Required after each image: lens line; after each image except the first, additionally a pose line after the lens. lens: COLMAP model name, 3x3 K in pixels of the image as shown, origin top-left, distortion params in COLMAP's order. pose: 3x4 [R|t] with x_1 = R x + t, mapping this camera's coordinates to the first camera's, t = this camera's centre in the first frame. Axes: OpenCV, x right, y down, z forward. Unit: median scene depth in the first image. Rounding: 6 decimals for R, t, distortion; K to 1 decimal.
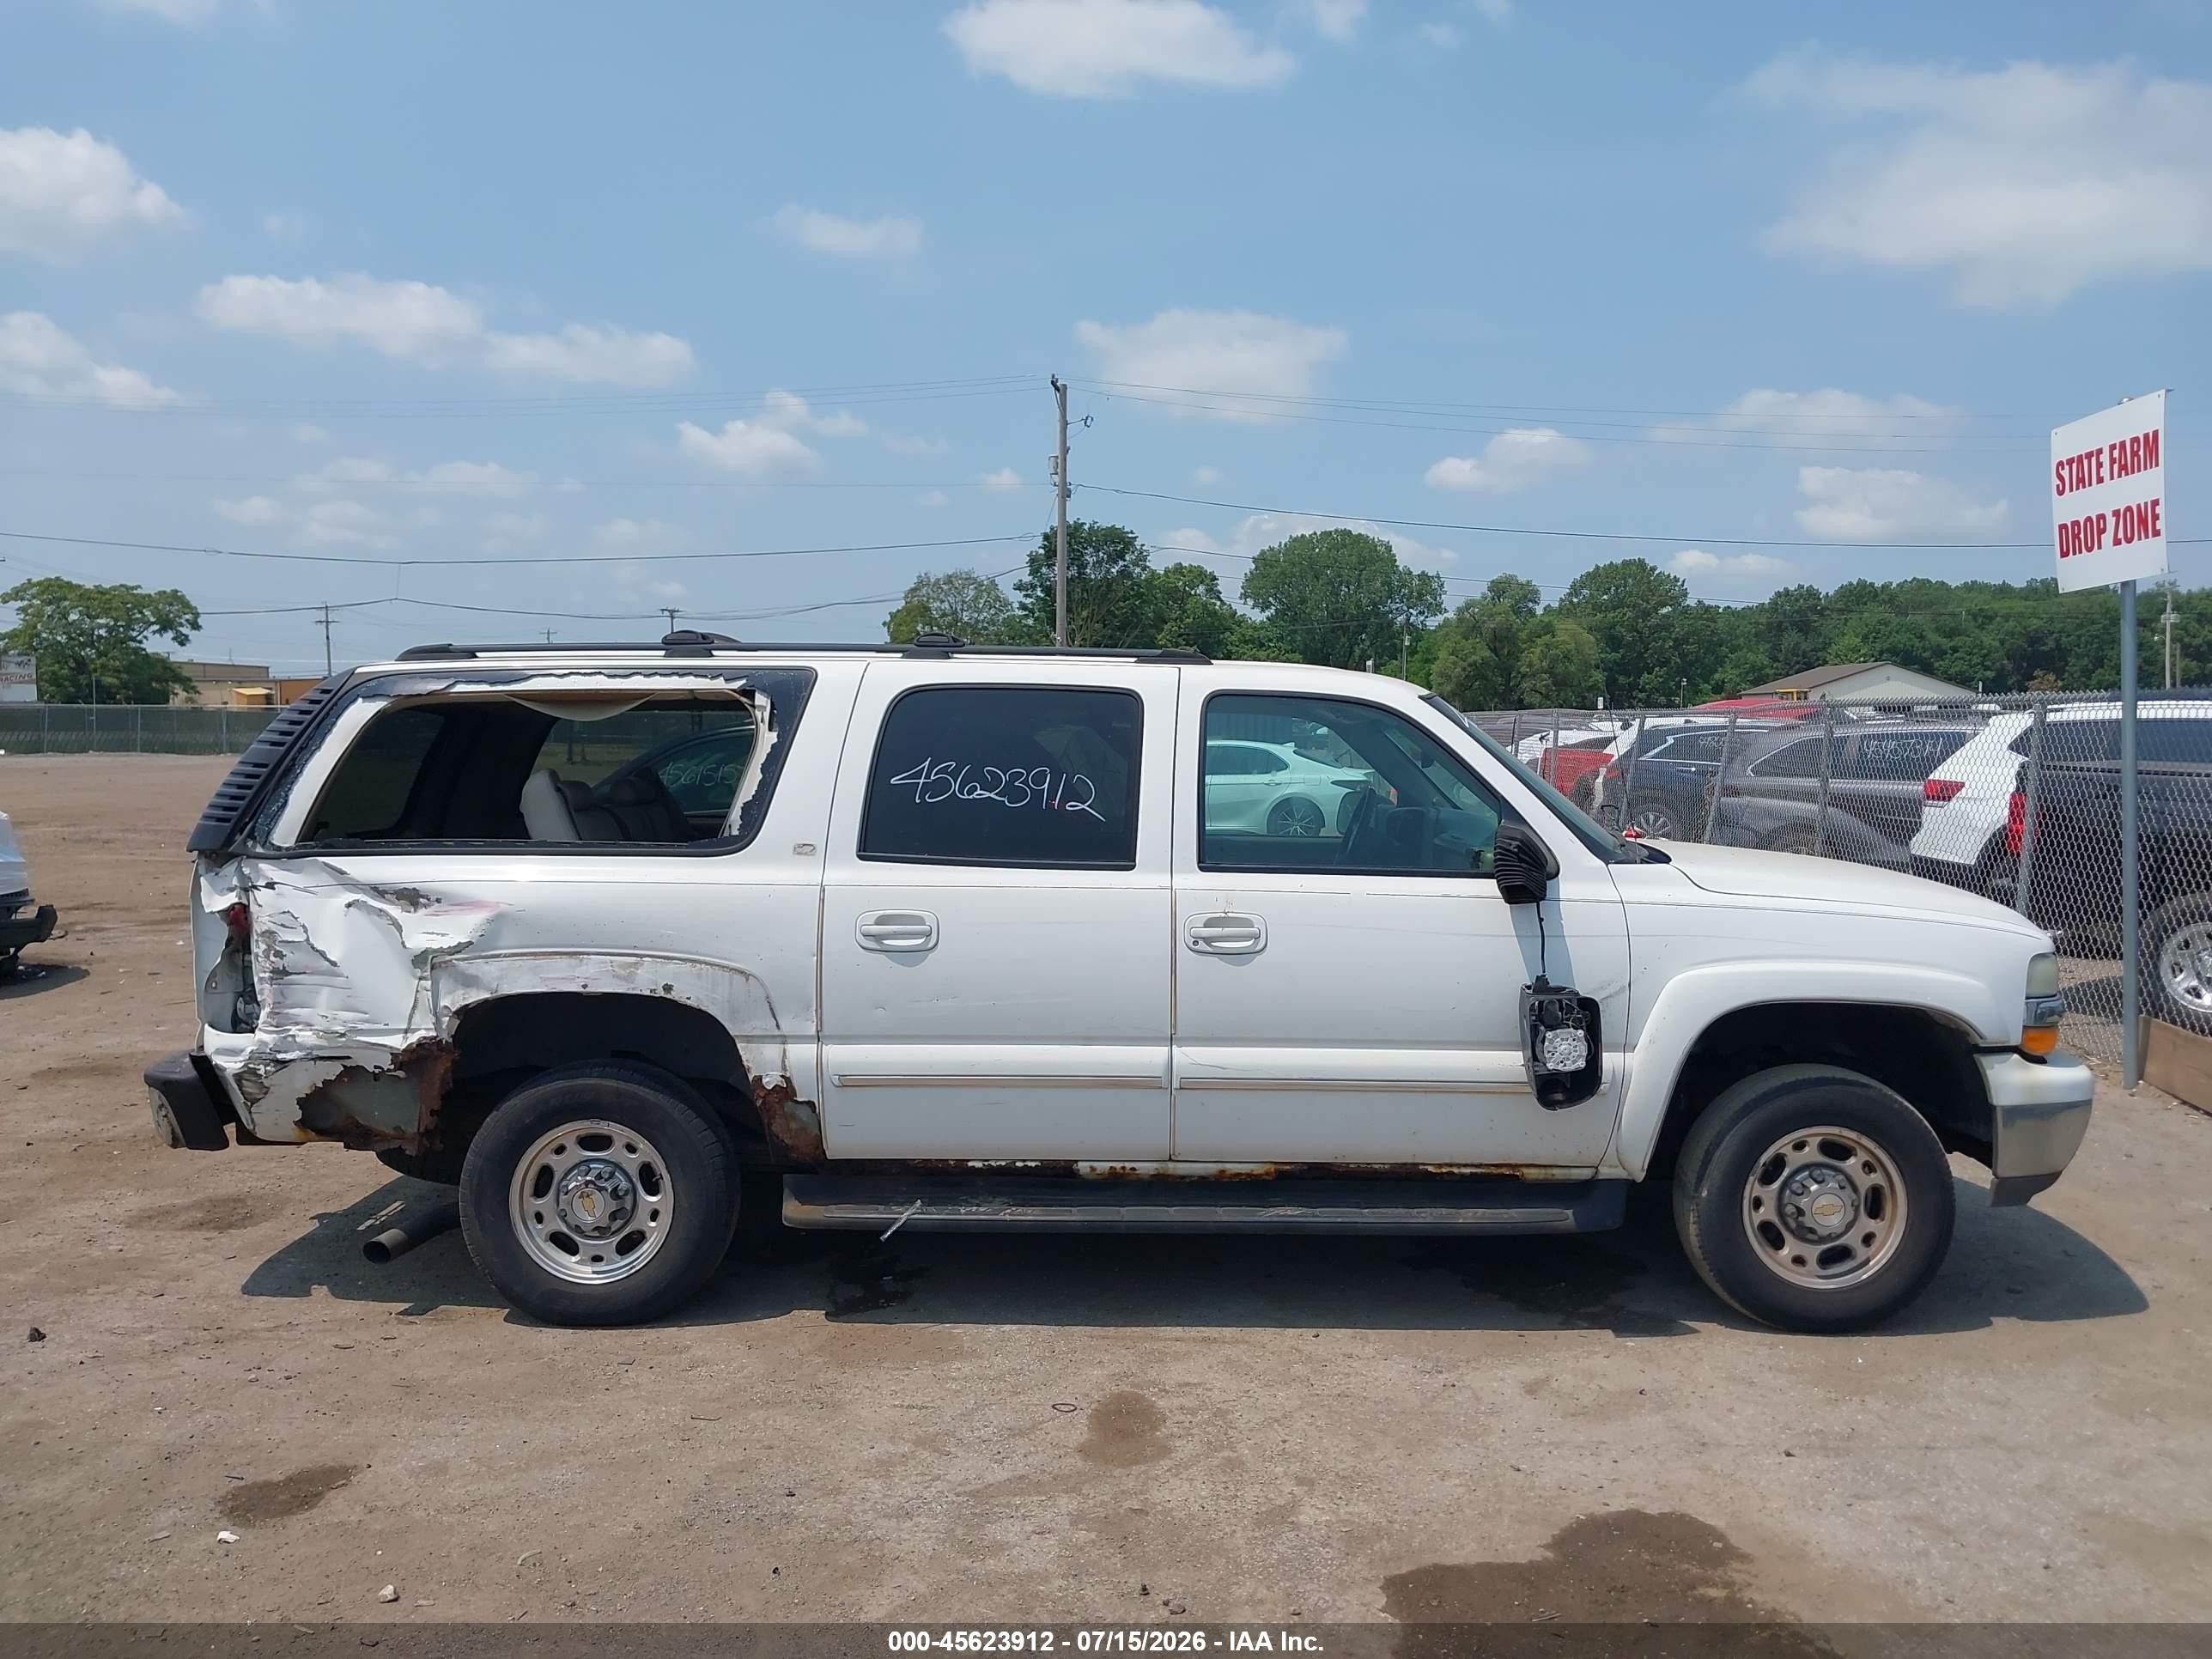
lens RADIAL K [[1756.4, 0, 1106.6], [0, 1756.4, 802.4], [0, 0, 1]] dist [0.000667, 0.000675]
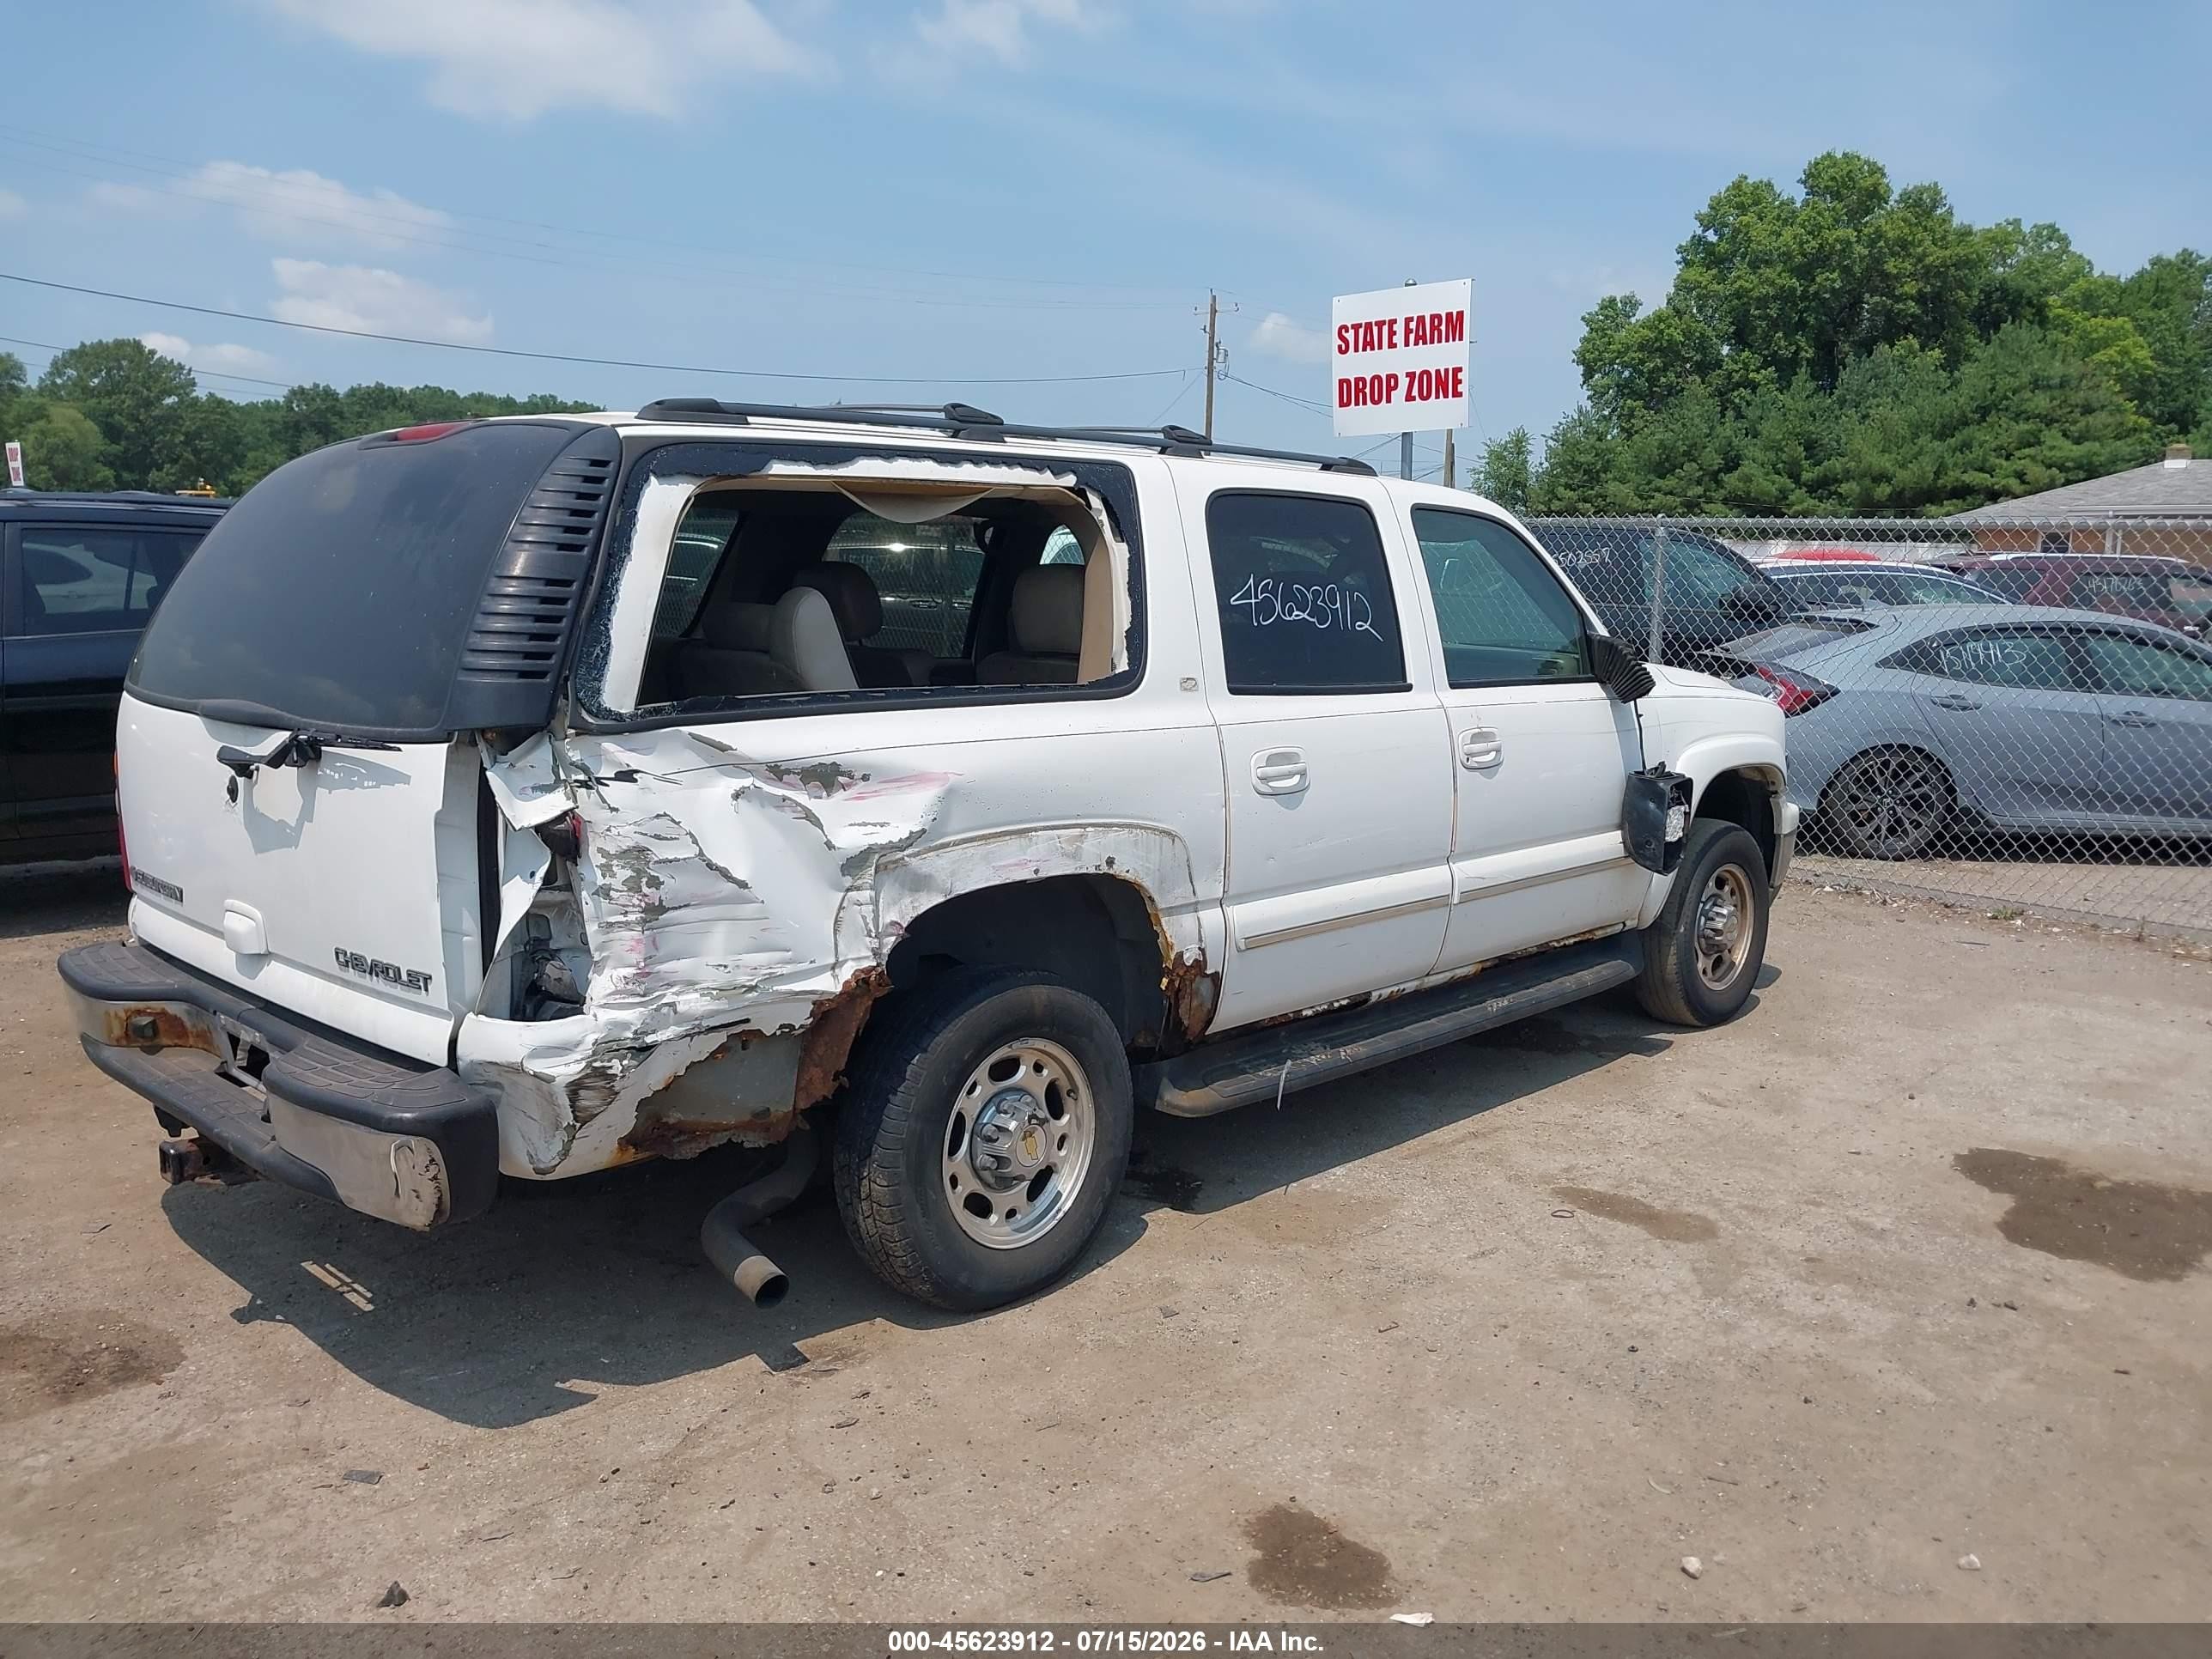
lens RADIAL K [[1756.4, 0, 1128.7], [0, 1756.4, 831.3], [0, 0, 1]] dist [0.000667, 0.000675]
pose [[0.683578, -0.102435, 0.722654, -0.802767], [0.012320, 0.991581, 0.128902, -0.010687], [-0.729774, -0.079211, 0.679085, 0.444373]]
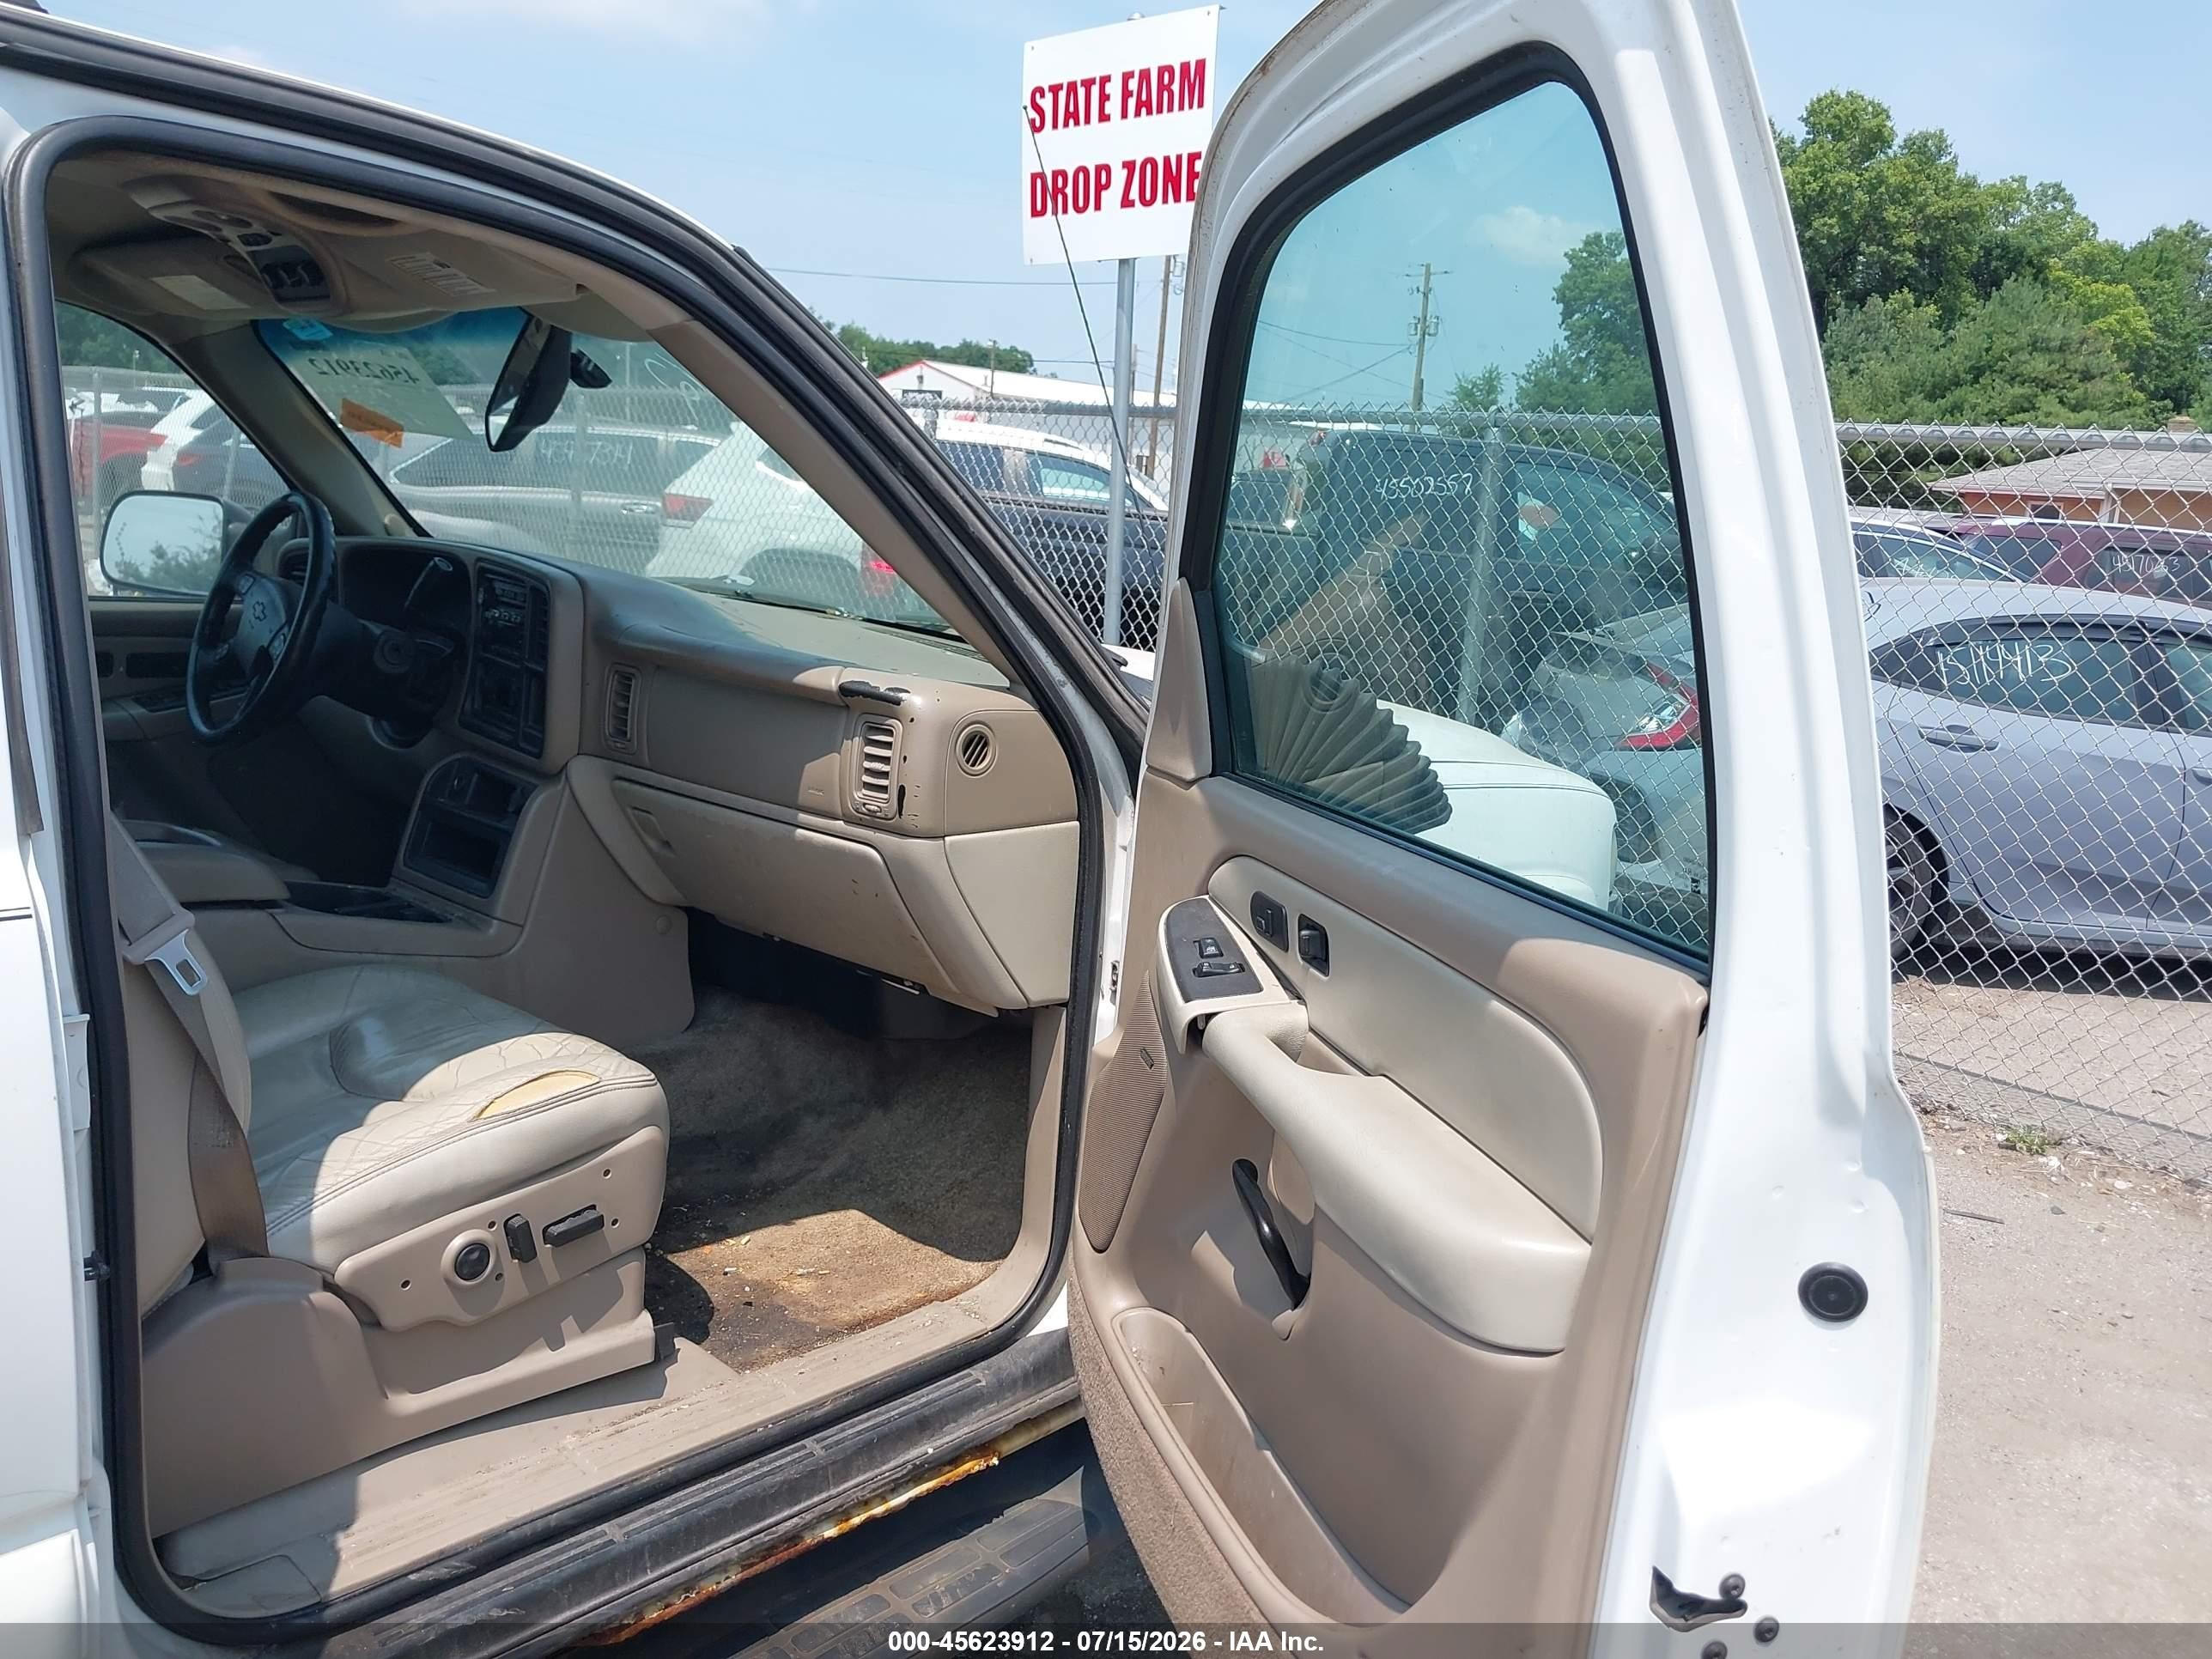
lens RADIAL K [[1765.5, 0, 1132.7], [0, 1765.5, 839.3], [0, 0, 1]] dist [-0.010214, 0.009197]
pose [[0.671979, -0.101206, 0.733622, -0.039703], [-0.038653, 0.984475, 0.171217, -0.008651], [-0.739561, -0.143411, 0.657634, 0.720819]]
